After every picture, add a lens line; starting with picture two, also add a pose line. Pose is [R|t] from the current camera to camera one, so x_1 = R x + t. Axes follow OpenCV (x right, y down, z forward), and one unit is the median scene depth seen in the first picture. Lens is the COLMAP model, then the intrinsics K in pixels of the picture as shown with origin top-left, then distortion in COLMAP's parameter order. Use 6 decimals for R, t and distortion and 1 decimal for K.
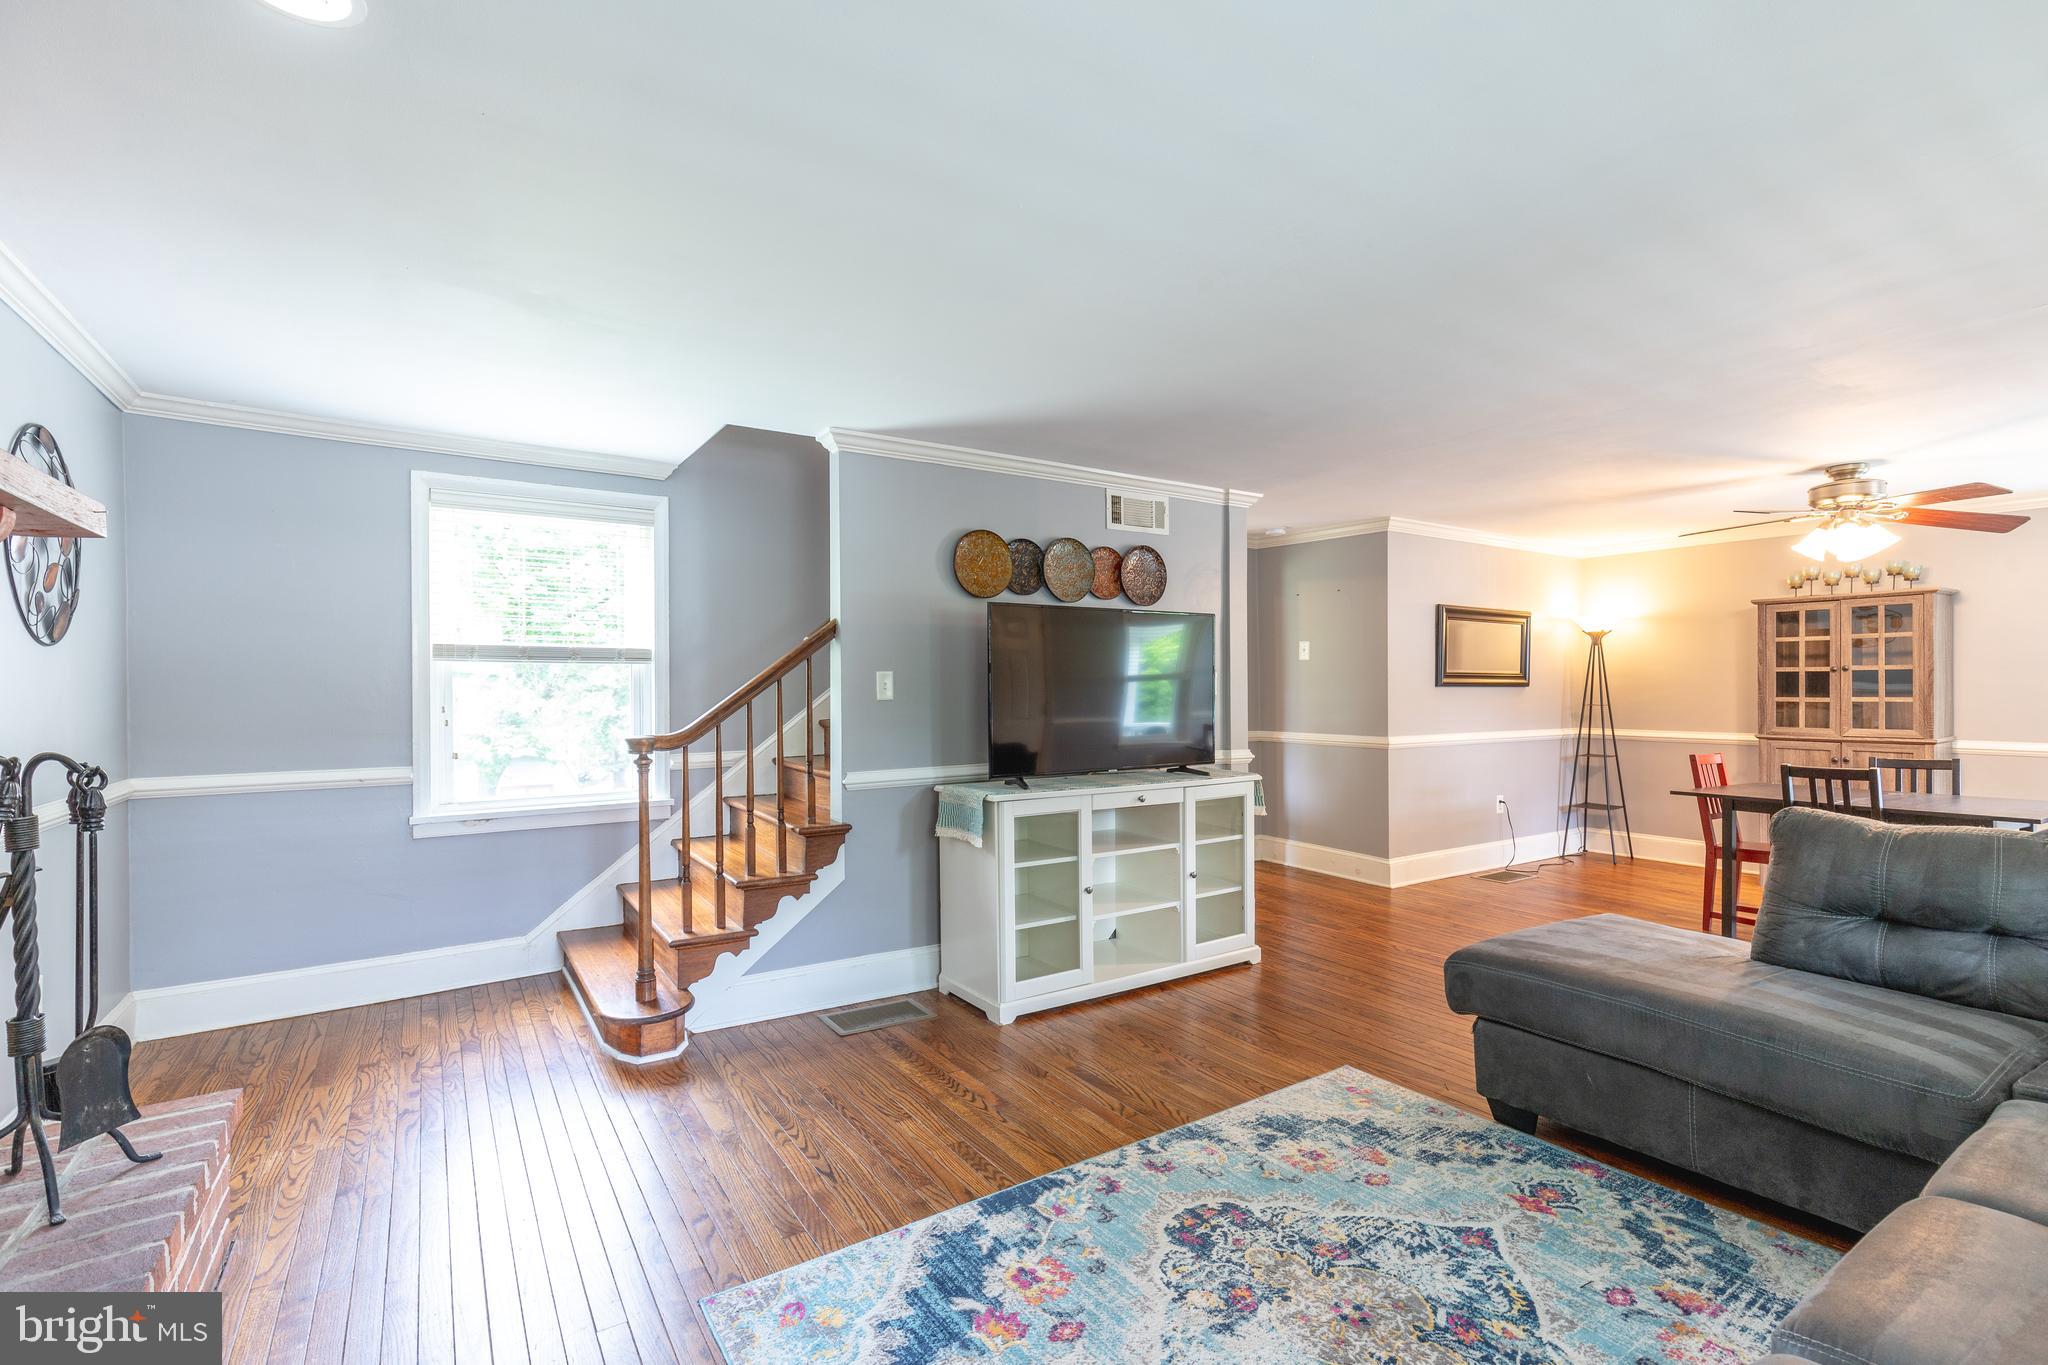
lens RADIAL K [[920.9, 0, 1033.2], [0, 920.9, 692.5], [0, 0, 1]] dist [0.006893, -0.000718]
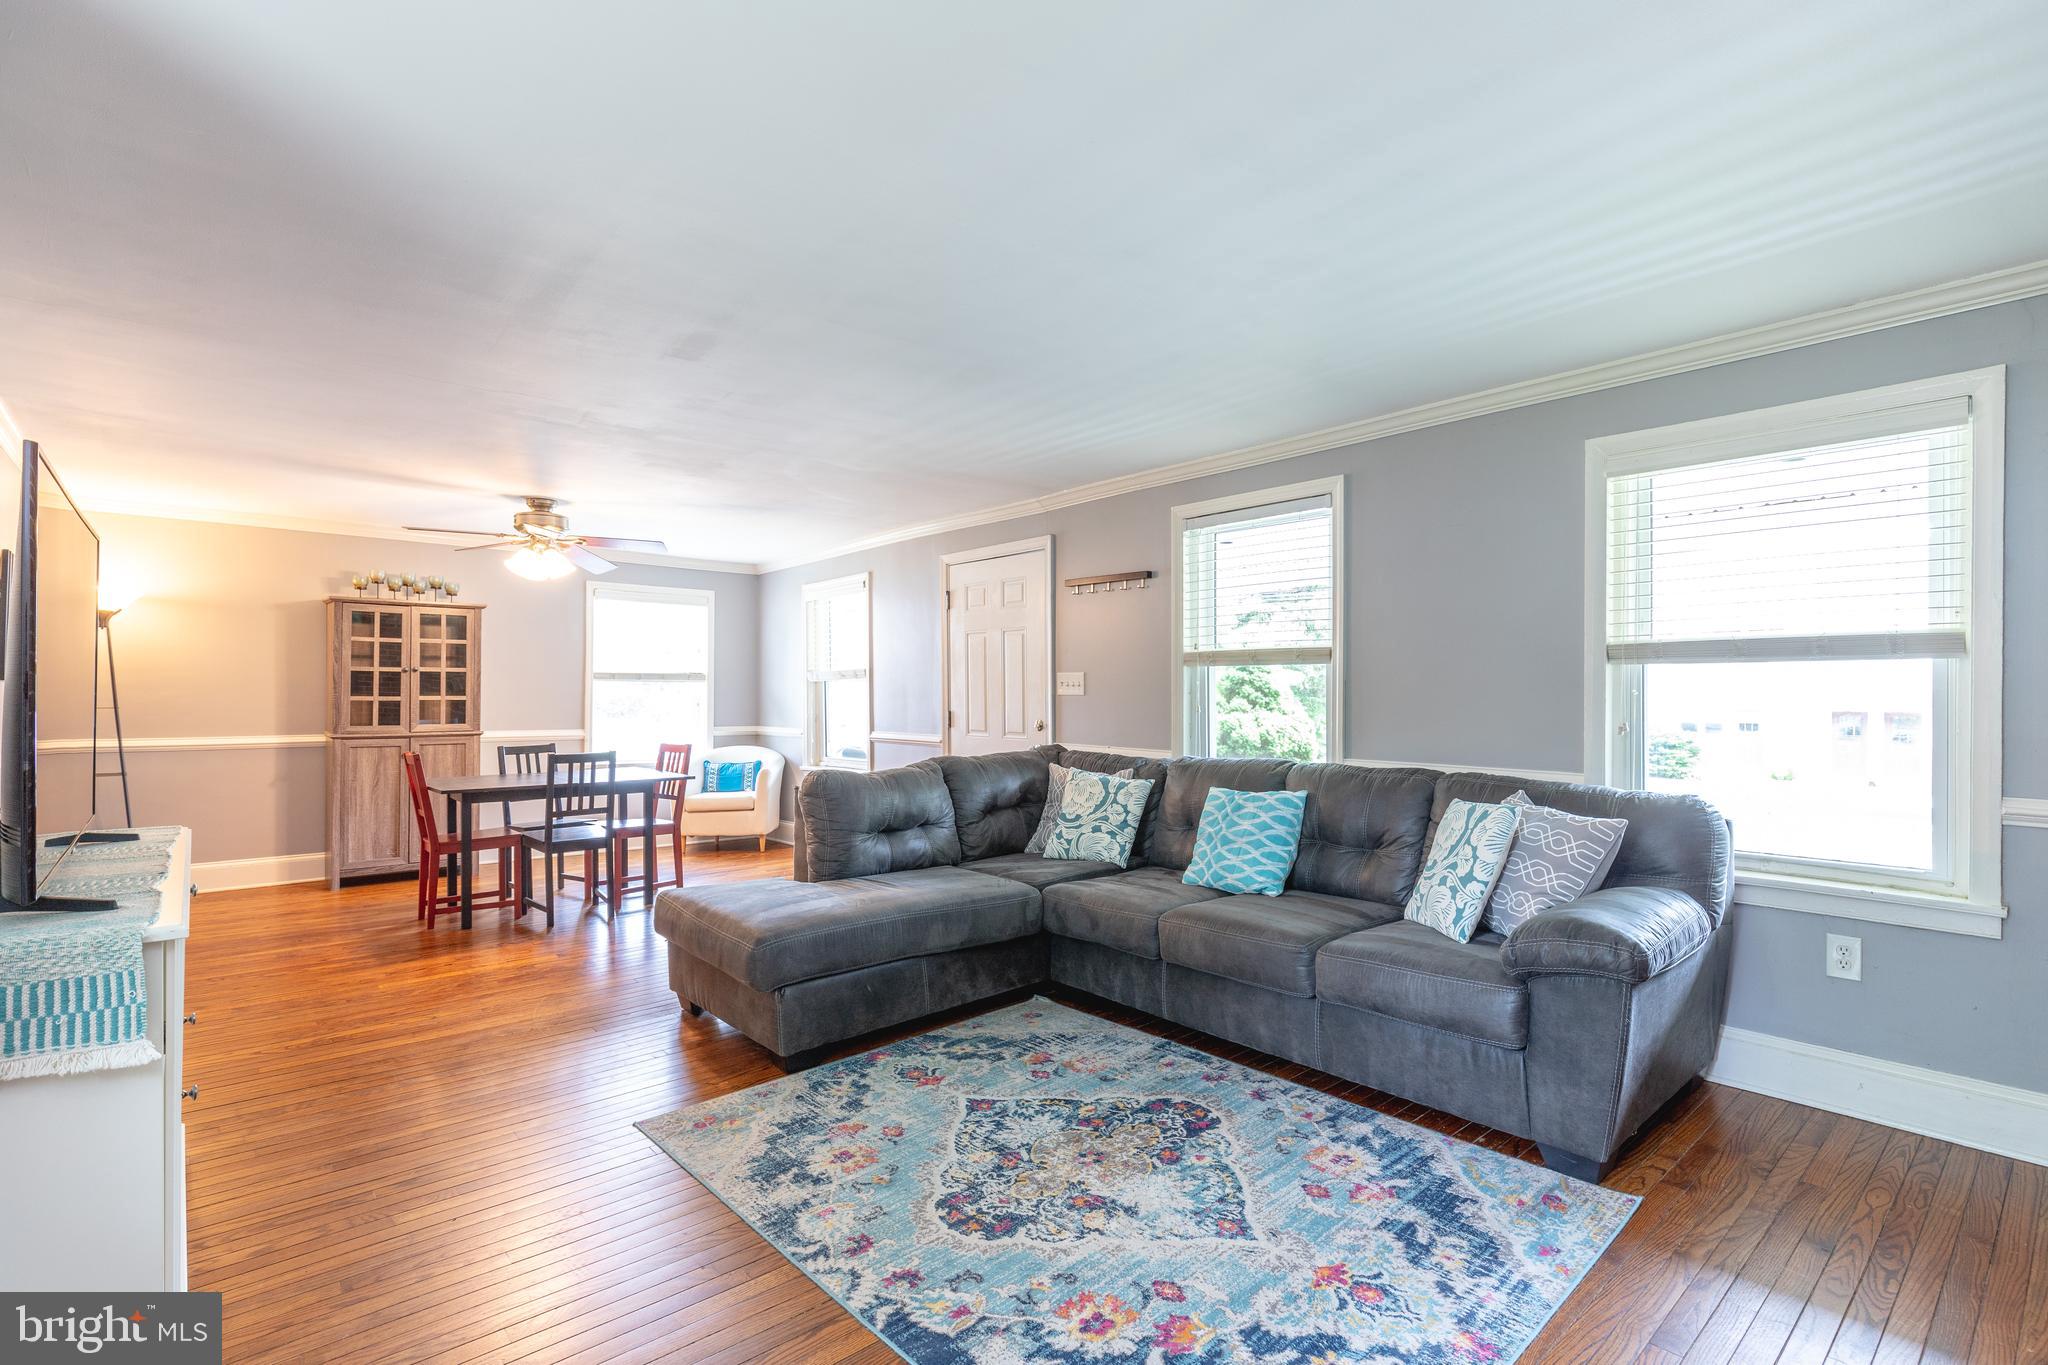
lens RADIAL K [[962.0, 0, 1036.2], [0, 962.0, 692.5], [0, 0, 1]] dist [-0.000747, -0.000102]
pose [[-0.138953, 0.002768, 0.990295, -0.686144], [0.000562, 0.999996, -0.002717, 0.008671], [-0.990299, 0.000179, -0.138954, 0.867944]]
